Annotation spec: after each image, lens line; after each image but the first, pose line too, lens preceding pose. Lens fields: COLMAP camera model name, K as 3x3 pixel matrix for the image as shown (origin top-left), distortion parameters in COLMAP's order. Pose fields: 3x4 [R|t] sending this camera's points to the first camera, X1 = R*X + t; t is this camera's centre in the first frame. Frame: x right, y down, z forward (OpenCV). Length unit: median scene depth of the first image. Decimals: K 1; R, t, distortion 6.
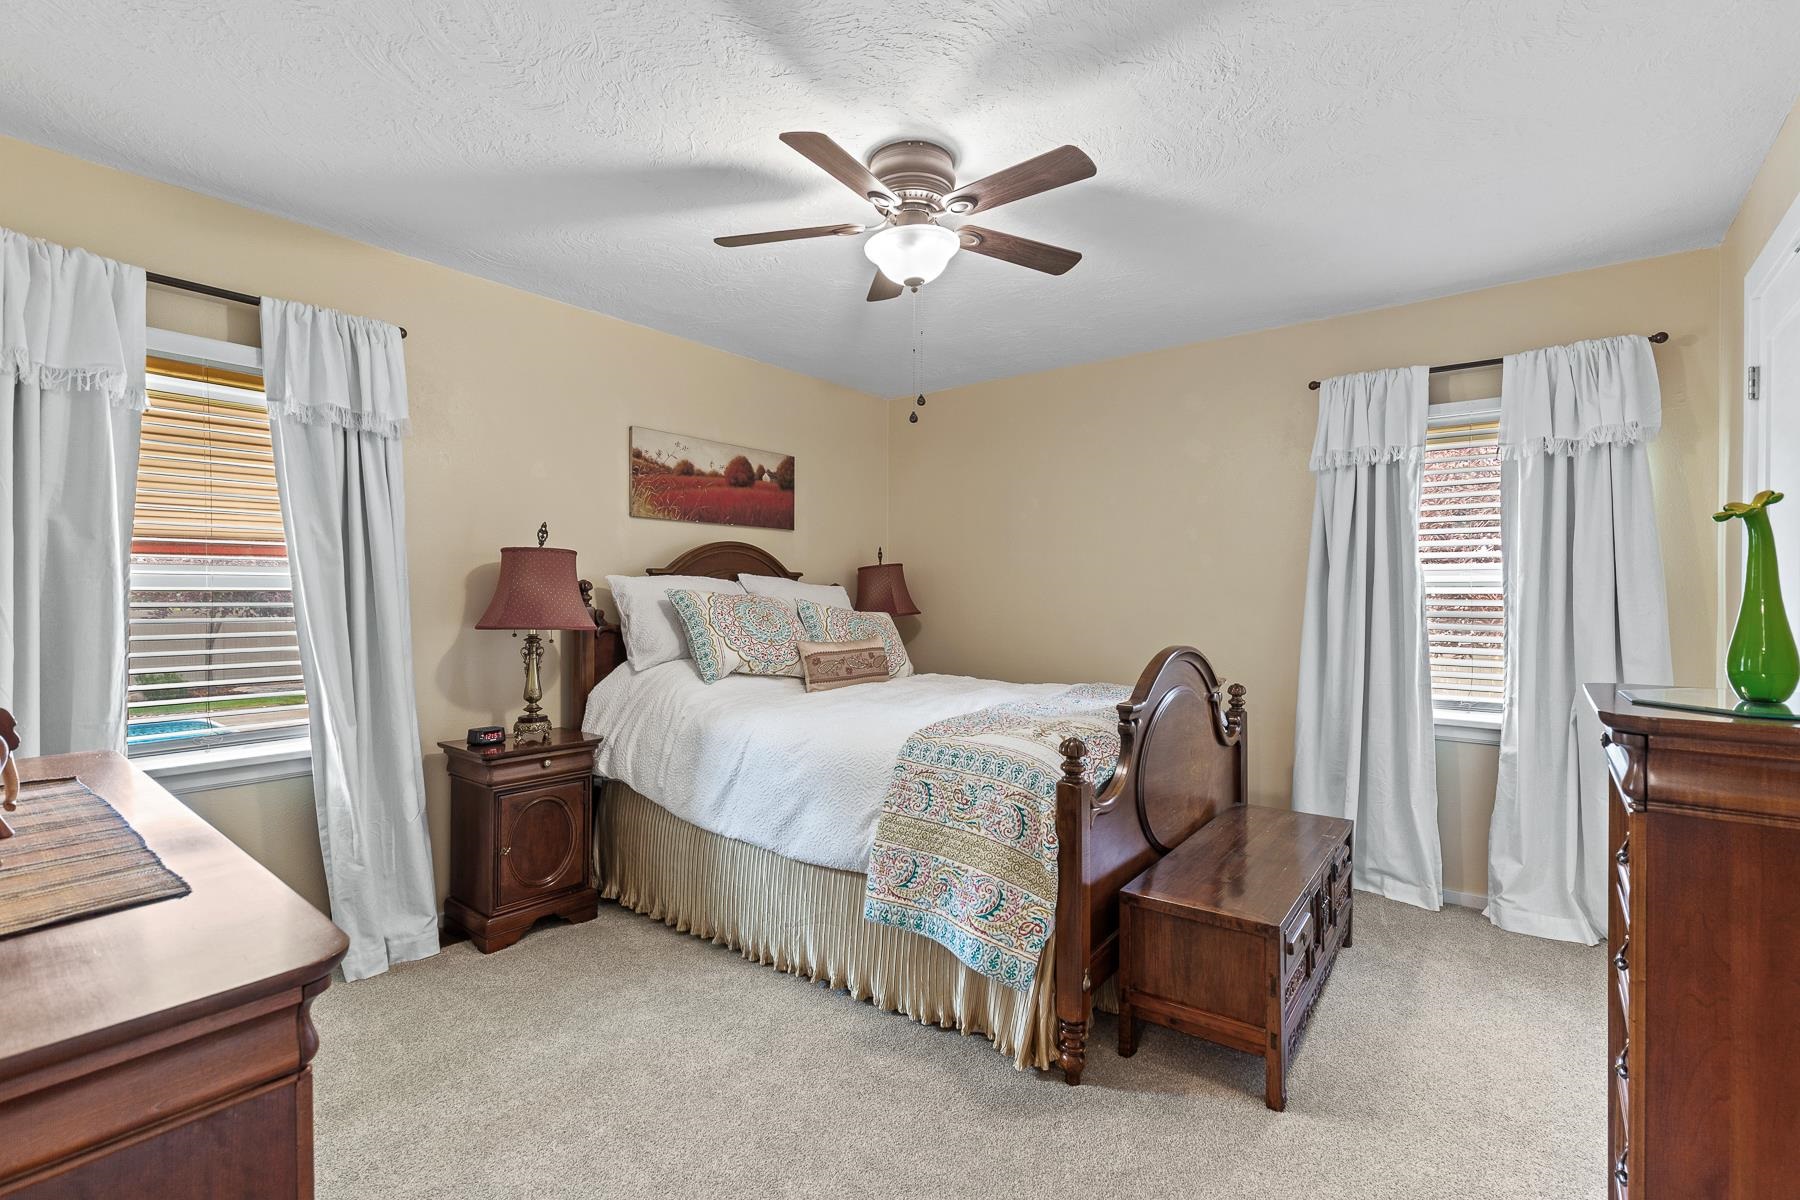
lens RADIAL K [[828.4, 0, 891.6], [0, 828.4, 602.9], [0, 0, 1]] dist [0.007932, 0.000024]
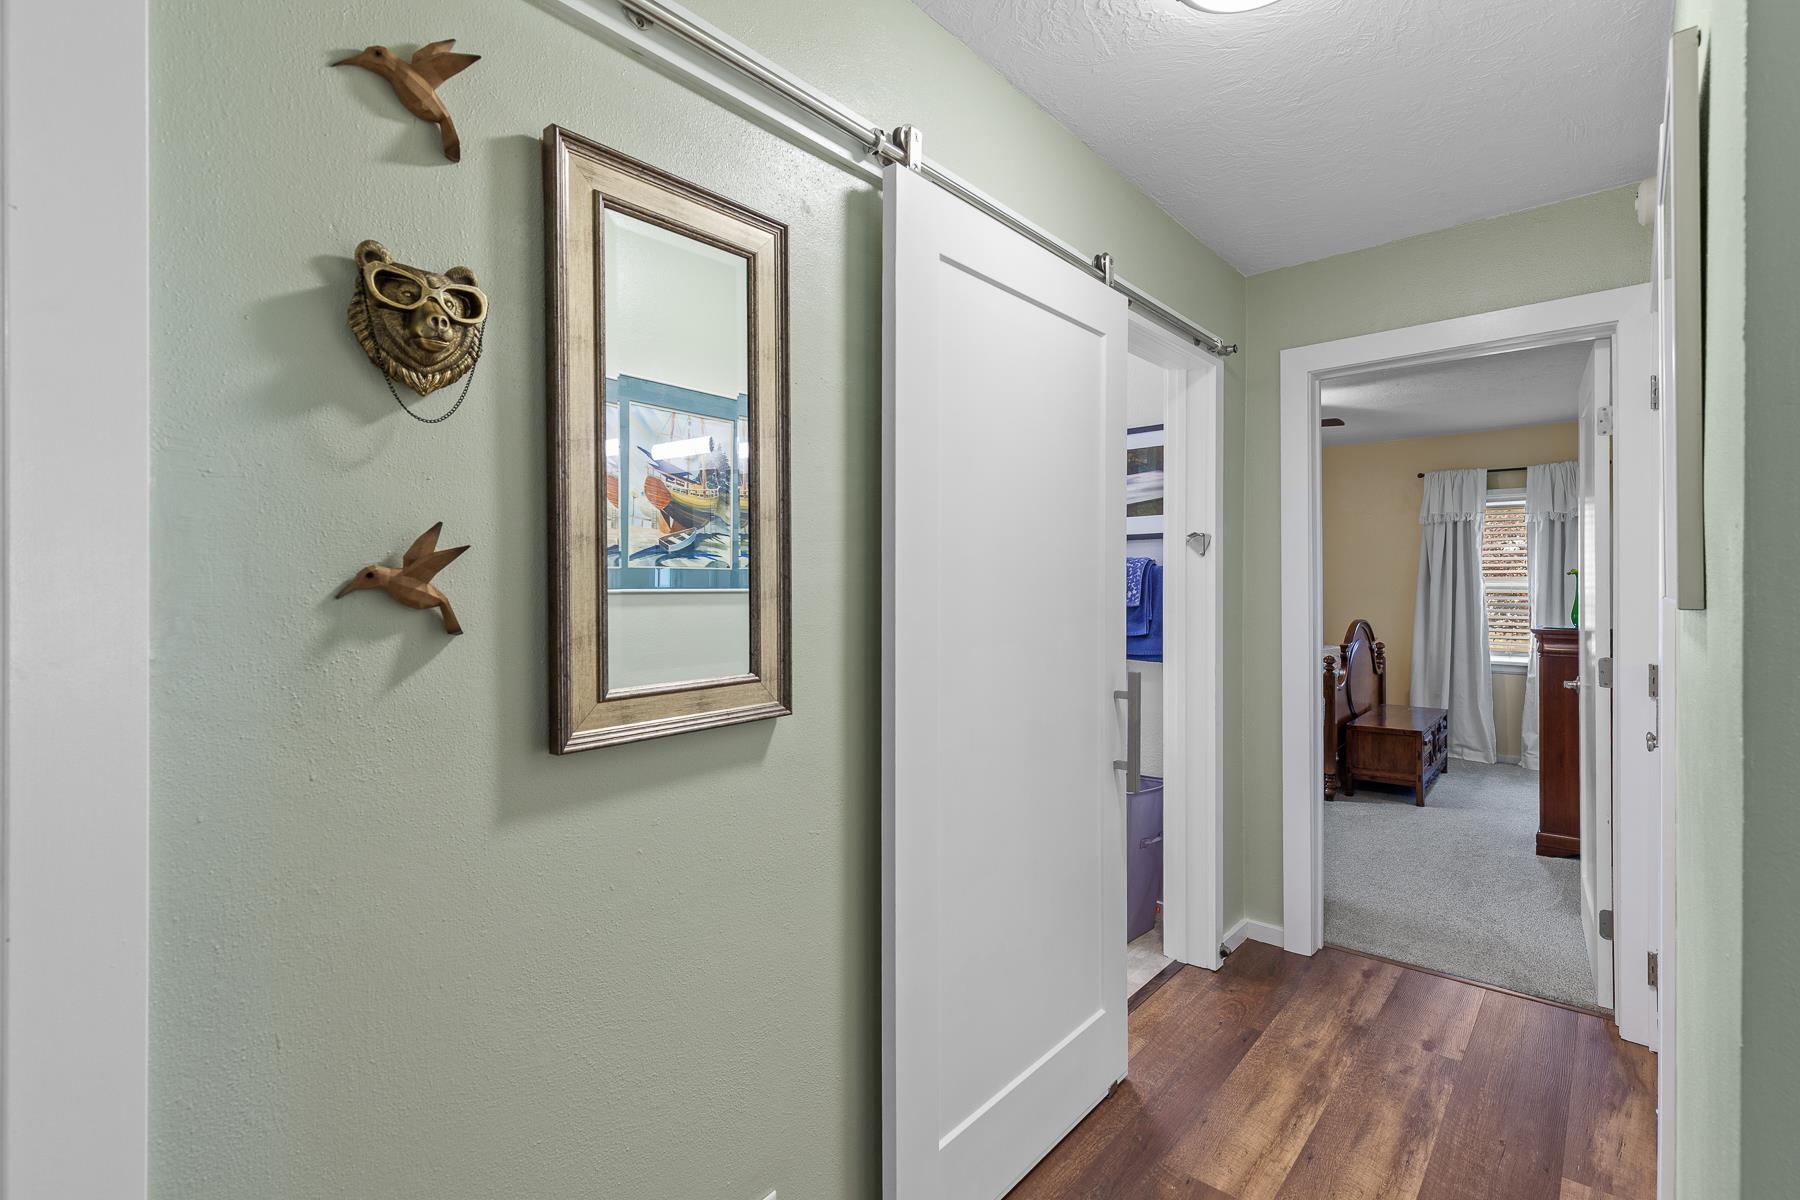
lens RADIAL K [[828.4, 0, 907.7], [0, 828.4, 591.6], [0, 0, 1]] dist [0.007932, 0.000024]
pose [[0.999041, -0.001231, -0.043762, -0.577749], [0.000882, 0.999968, -0.008003, -0.000707], [0.043770, 0.007956, 0.999010, -0.930884]]
